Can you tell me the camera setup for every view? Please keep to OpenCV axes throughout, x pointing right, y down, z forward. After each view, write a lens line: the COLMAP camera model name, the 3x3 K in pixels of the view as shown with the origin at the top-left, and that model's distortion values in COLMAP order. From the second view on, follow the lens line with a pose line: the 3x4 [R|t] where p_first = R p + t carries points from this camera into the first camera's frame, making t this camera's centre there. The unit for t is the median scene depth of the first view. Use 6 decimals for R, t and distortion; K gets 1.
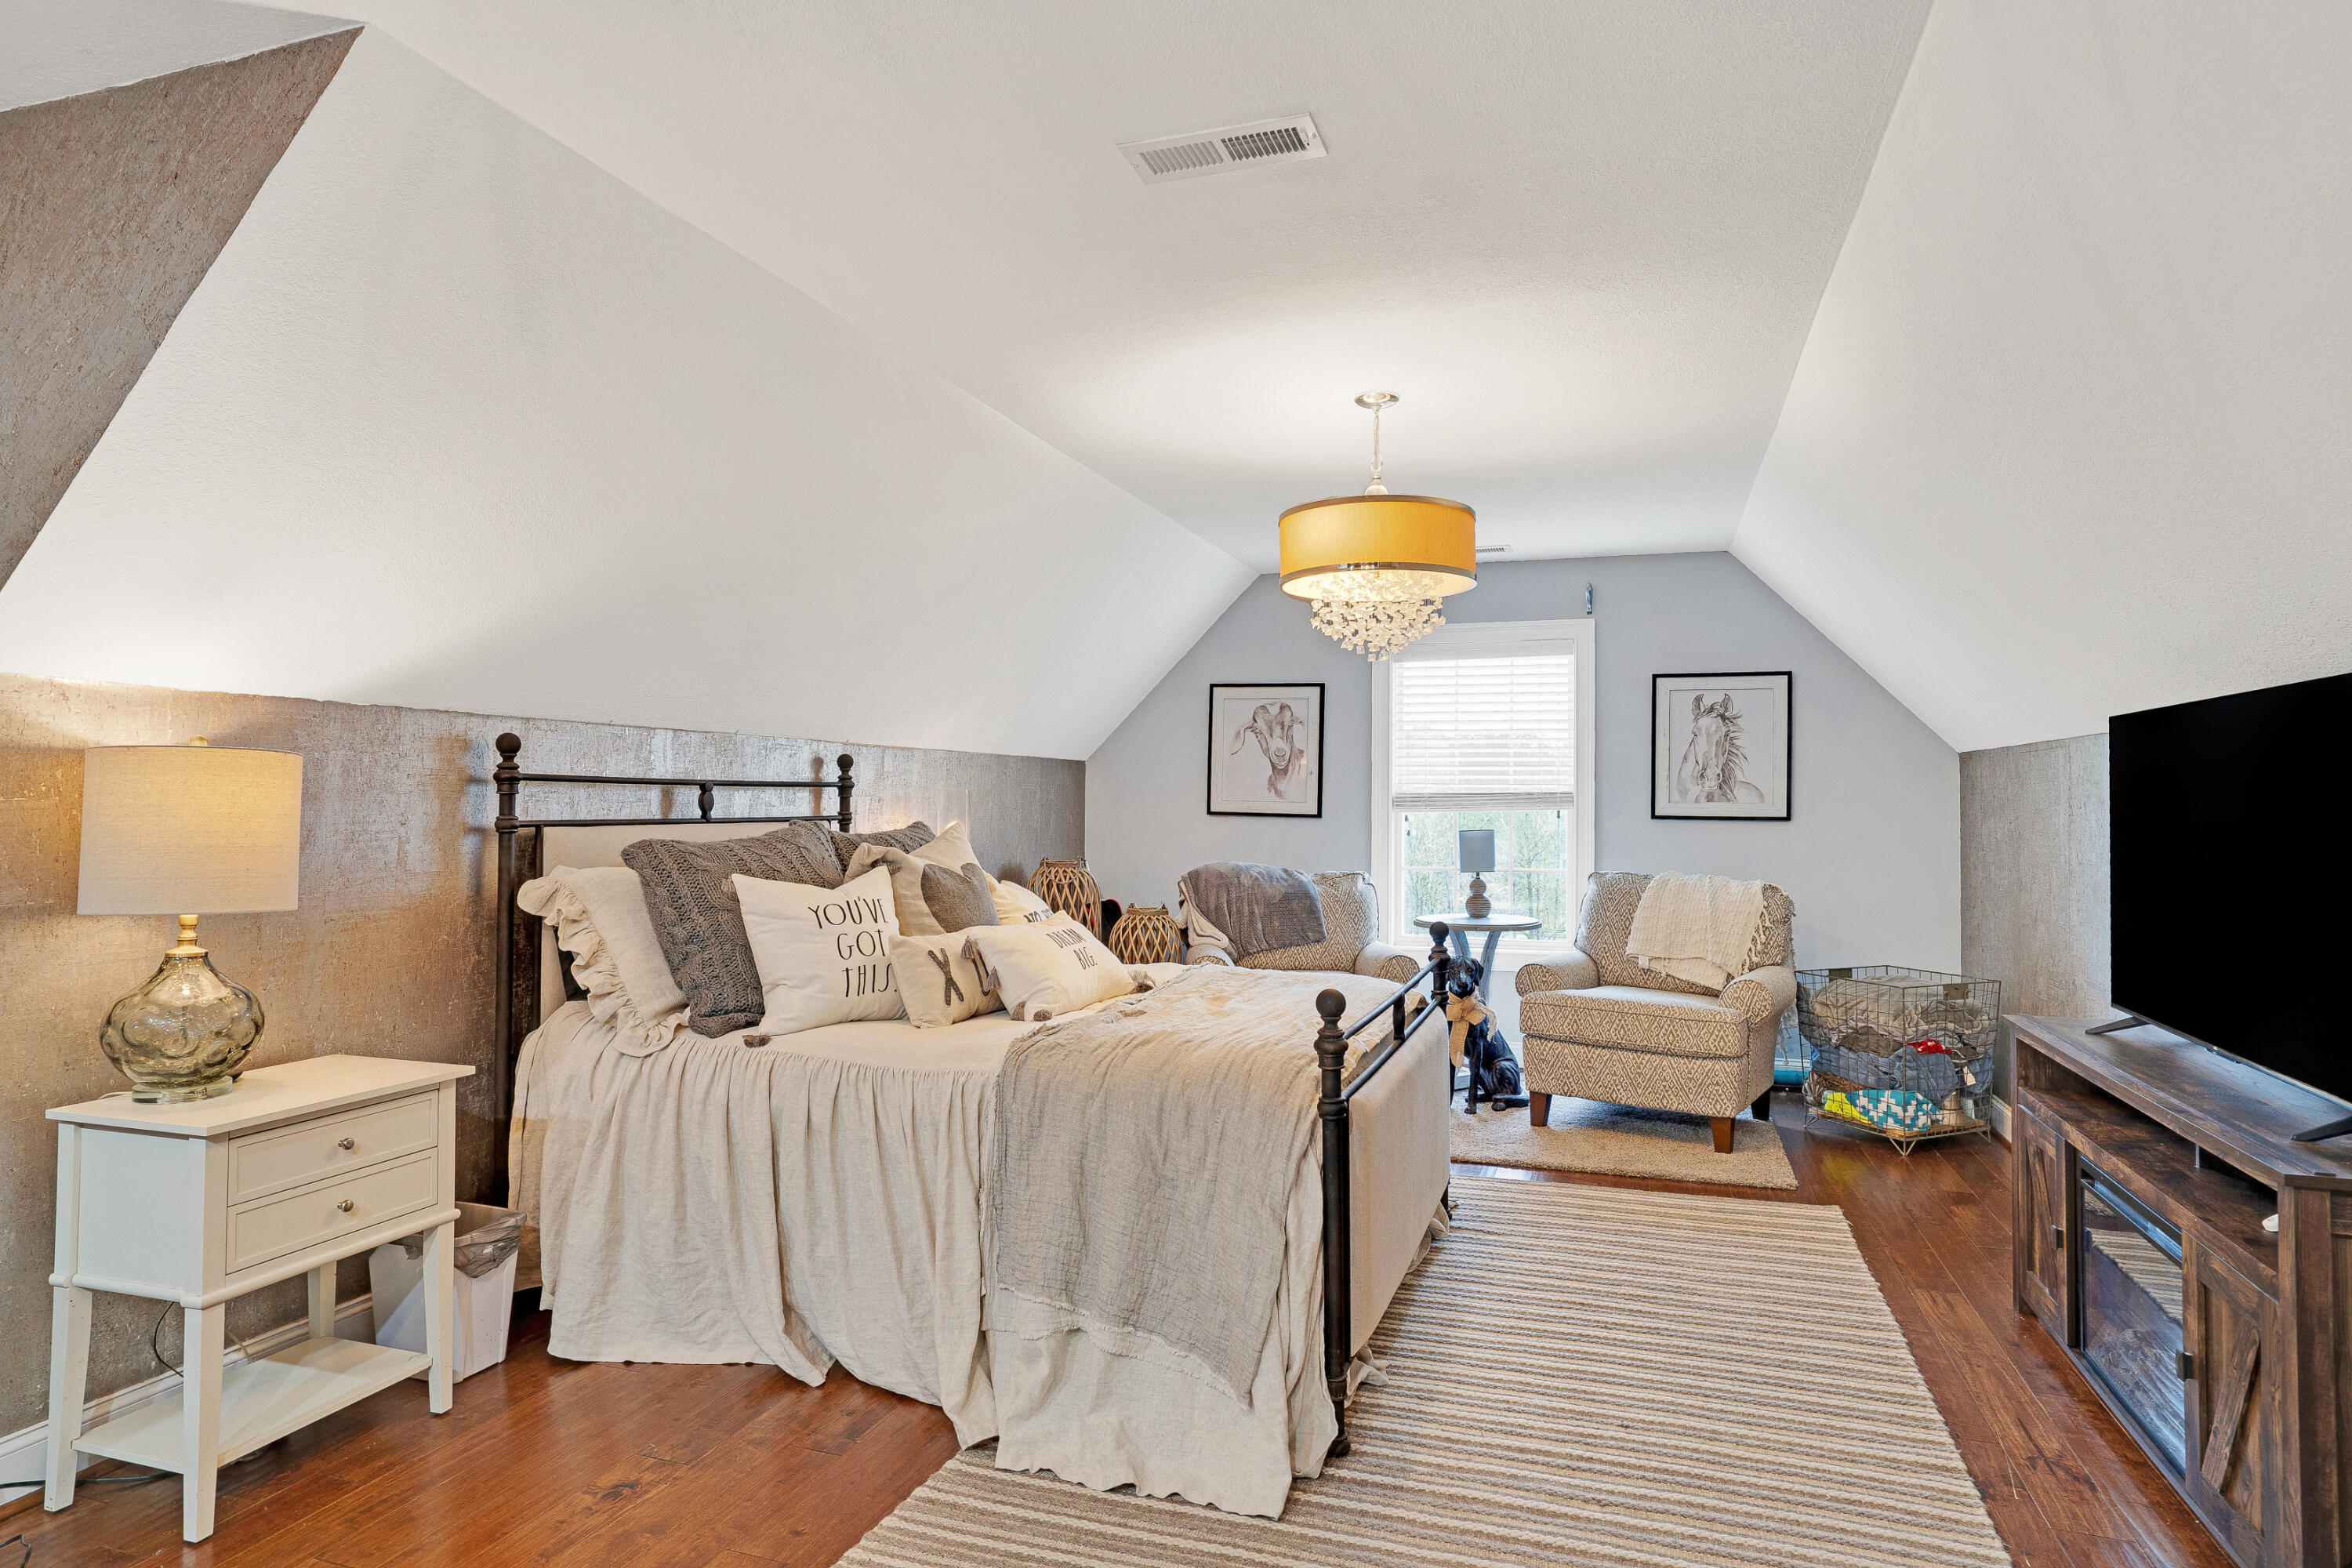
lens RADIAL K [[1293.1, 0, 1166.4], [0, 1293.1, 789.2], [0, 0, 1]] dist [-0.025375, 0.013386]
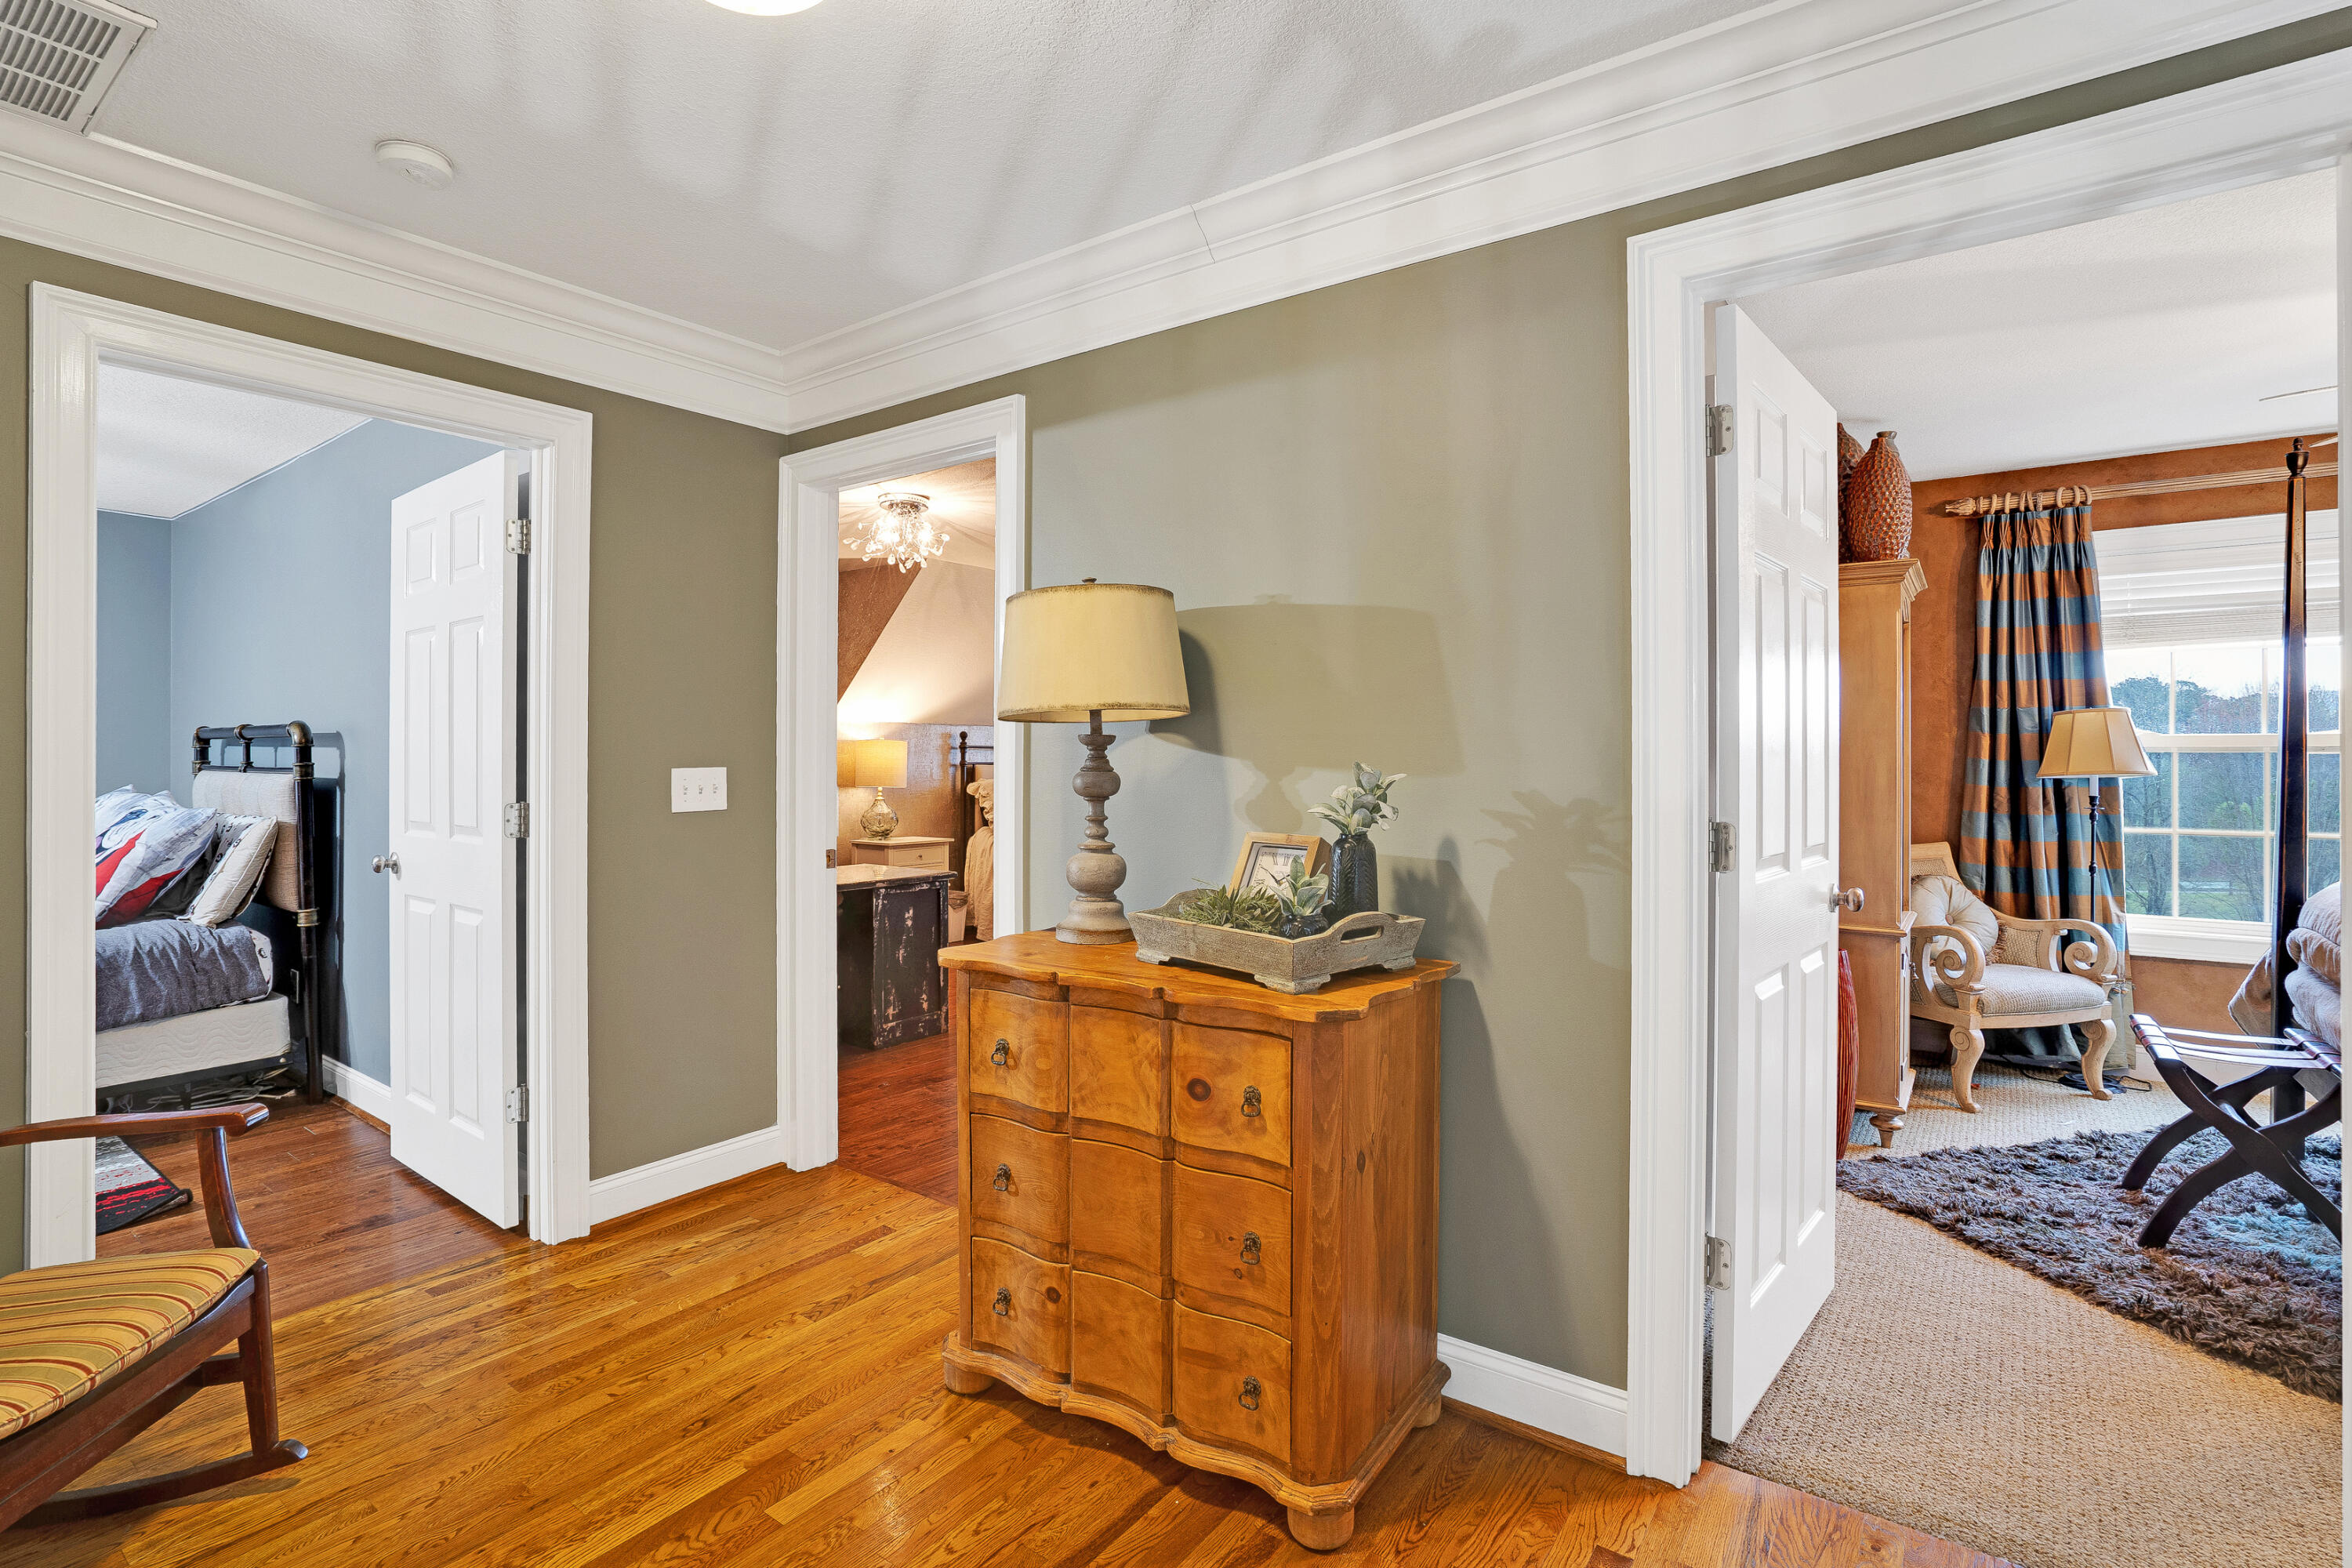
lens RADIAL K [[1097.6, 0, 1166.7], [0, 1097.6, 767.1], [0, 0, 1]] dist [-0.036695, 0.002676]
pose [[0.956067, -0.000215, -0.293148, 0.668546], [0.005188, 0.999855, 0.016189, -0.001969], [0.293102, -0.016999, 0.955930, -1.263554]]
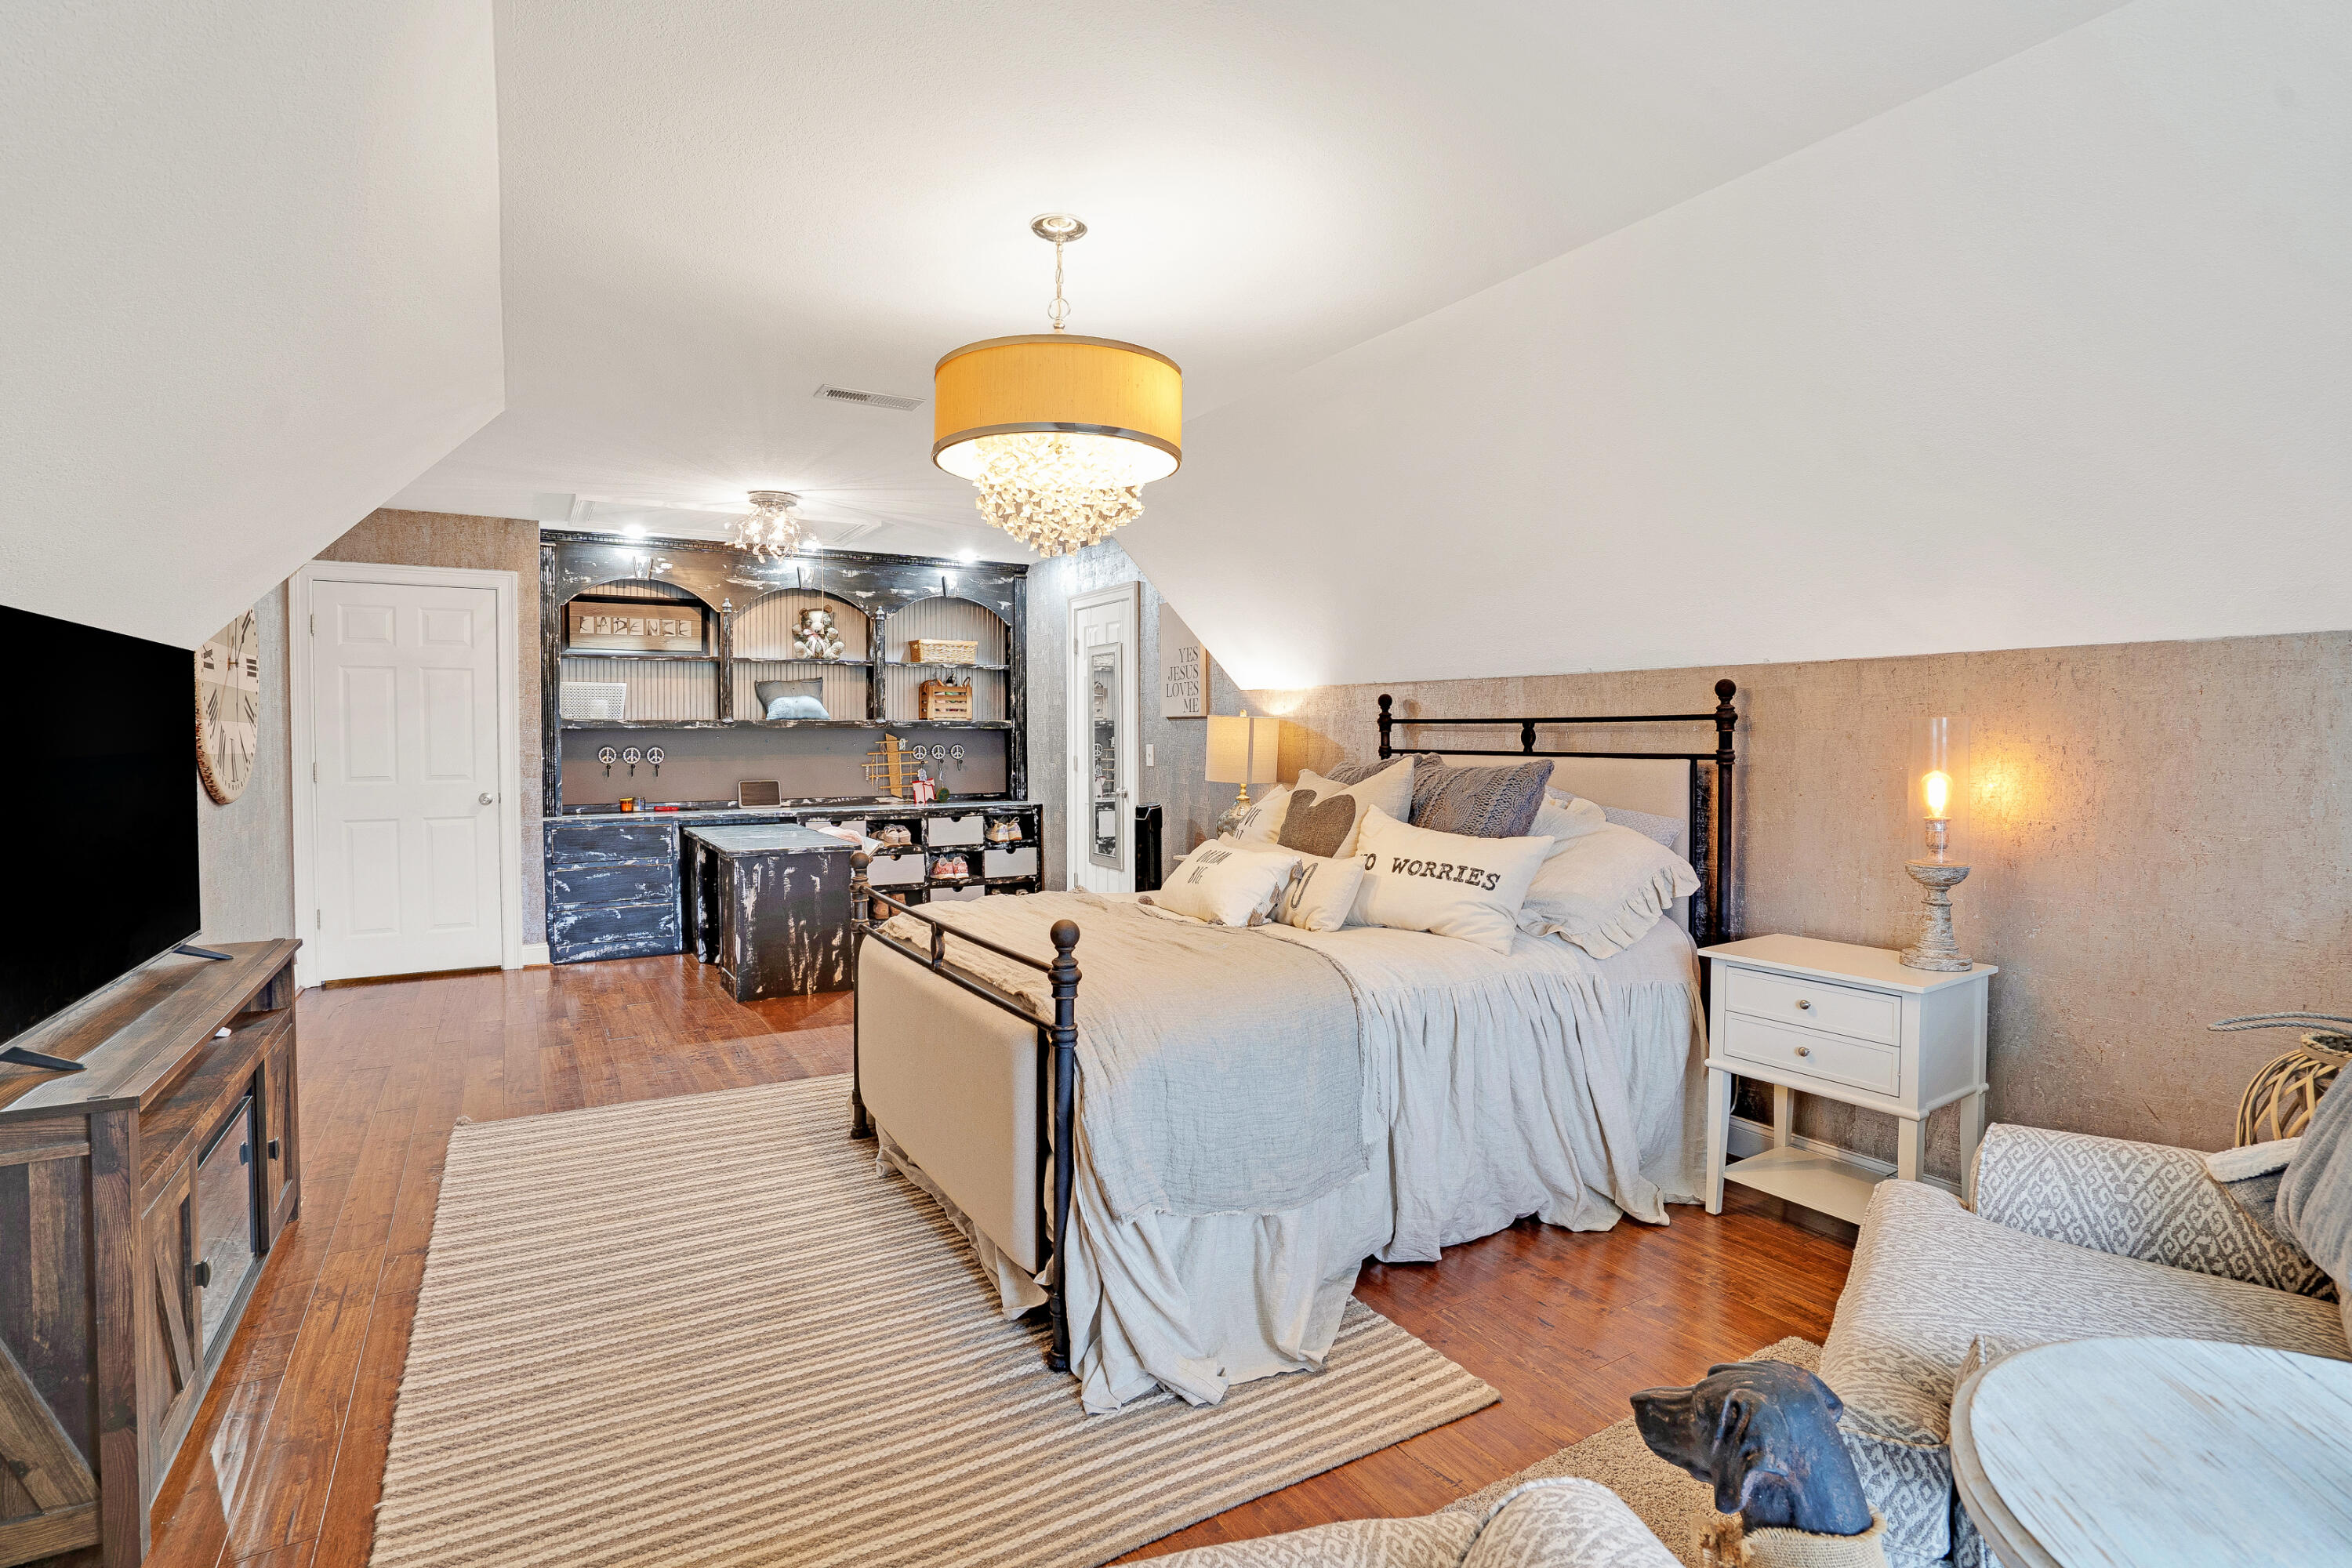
lens RADIAL K [[1122.2, 0, 1164.1], [0, 1122.2, 761.3], [0, 0, 1]] dist [-0.046214, 0.007279]
pose [[-0.642229, 0.008752, -0.766463, 0.767098], [0.000123, 0.999936, 0.011314, 0.025523], [0.766513, 0.007172, -0.642189, 1.758726]]
